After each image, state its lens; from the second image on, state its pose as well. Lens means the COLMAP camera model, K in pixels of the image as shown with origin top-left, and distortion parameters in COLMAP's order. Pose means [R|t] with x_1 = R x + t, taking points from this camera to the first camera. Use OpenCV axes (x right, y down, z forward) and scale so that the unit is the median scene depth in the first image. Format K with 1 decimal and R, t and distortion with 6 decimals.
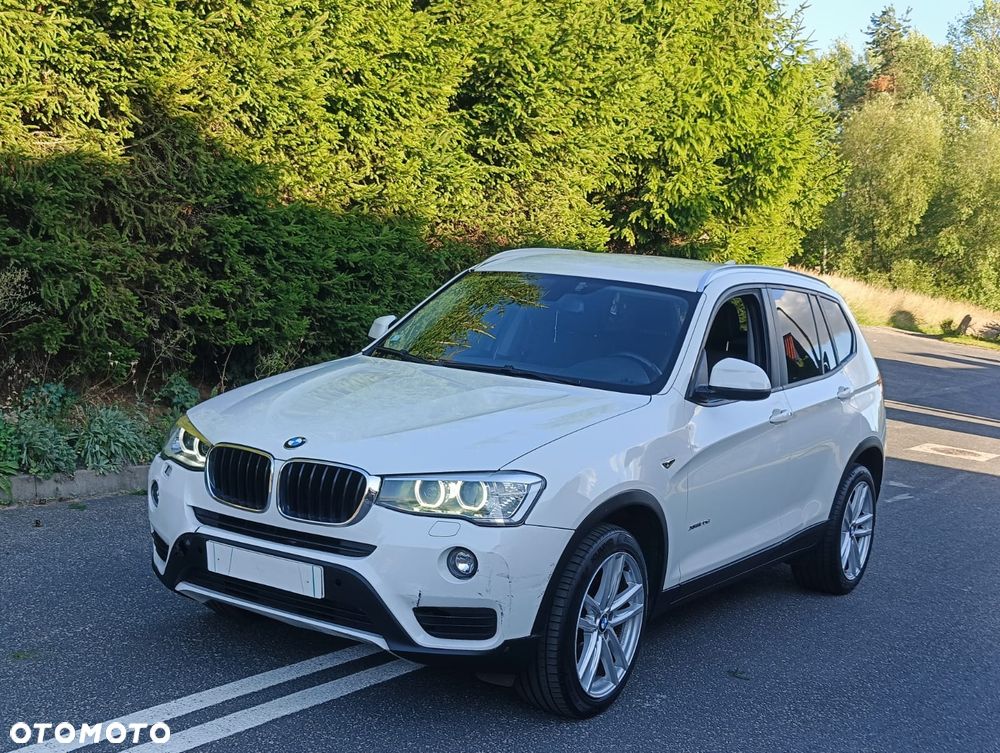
lens RADIAL K [[1470.7, 0, 502.6], [0, 1470.7, 379.2], [0, 0, 1]] dist [0.119154, 0.000000]
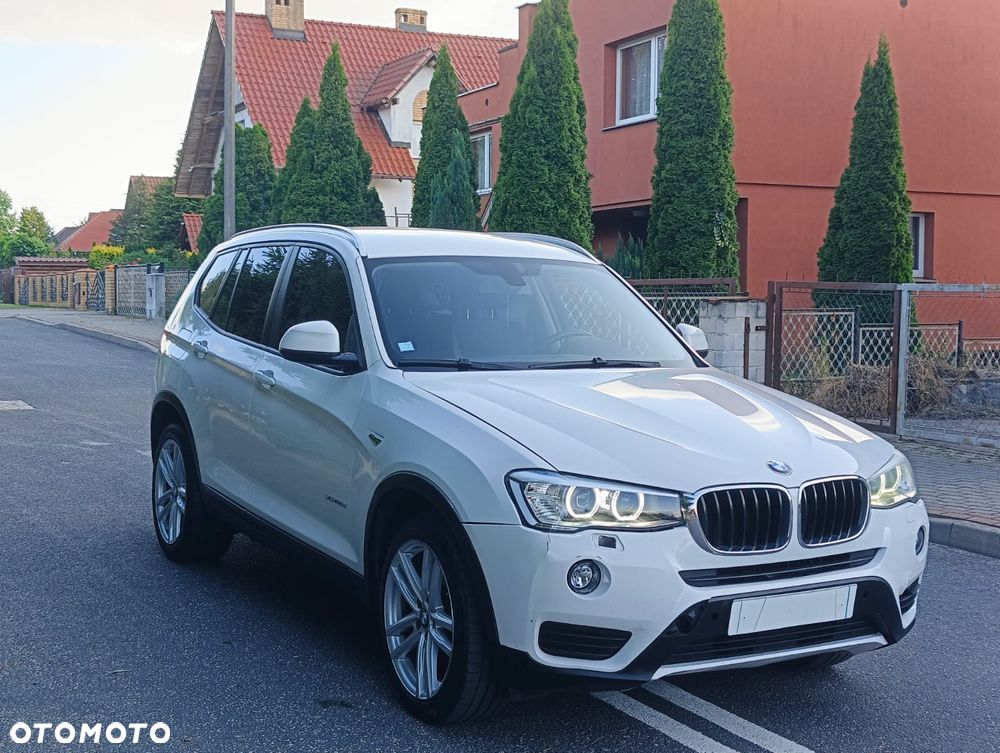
lens RADIAL K [[1470.7, 0, 530.8], [0, 1470.7, 365.6], [0, 0, 1]] dist [0.119154, 0.000000]
pose [[0.439044, -0.144657, 0.886744, -0.995962], [0.094676, 0.988908, 0.114447, -0.136287], [-0.893463, 0.033706, 0.447869, 0.713930]]
